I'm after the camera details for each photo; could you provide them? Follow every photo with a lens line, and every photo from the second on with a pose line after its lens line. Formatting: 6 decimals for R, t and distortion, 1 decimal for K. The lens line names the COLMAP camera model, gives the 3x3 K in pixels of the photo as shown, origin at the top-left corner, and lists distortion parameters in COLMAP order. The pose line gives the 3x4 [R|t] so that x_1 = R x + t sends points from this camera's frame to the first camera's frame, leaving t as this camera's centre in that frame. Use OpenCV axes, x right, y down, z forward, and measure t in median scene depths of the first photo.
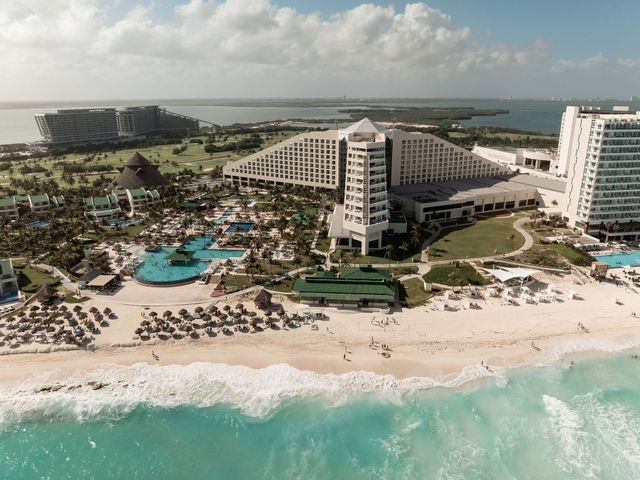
lens RADIAL K [[463.0, 0, 320.0], [0, 463.0, 240.0], [0, 0, 1]] dist [-0.033844, 0.001419]
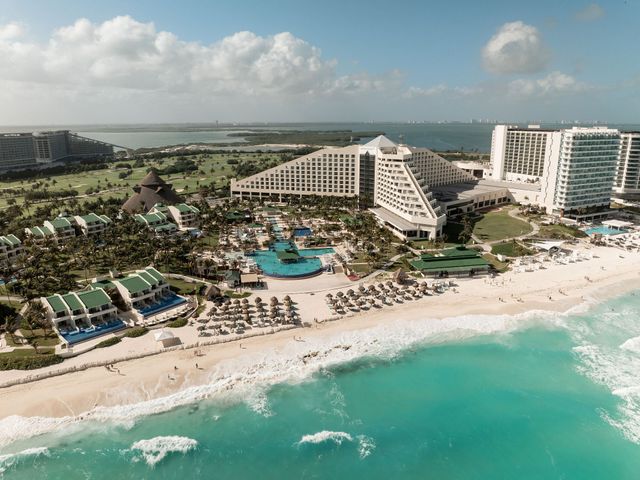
lens RADIAL K [[463.0, 0, 320.0], [0, 463.0, 240.0], [0, 0, 1]] dist [-0.033844, 0.001419]
pose [[0.958813, -0.072711, 0.274575, -0.418685], [0.086407, 0.995531, -0.038105, 0.036700], [-0.270577, 0.060261, 0.960810, -0.084138]]
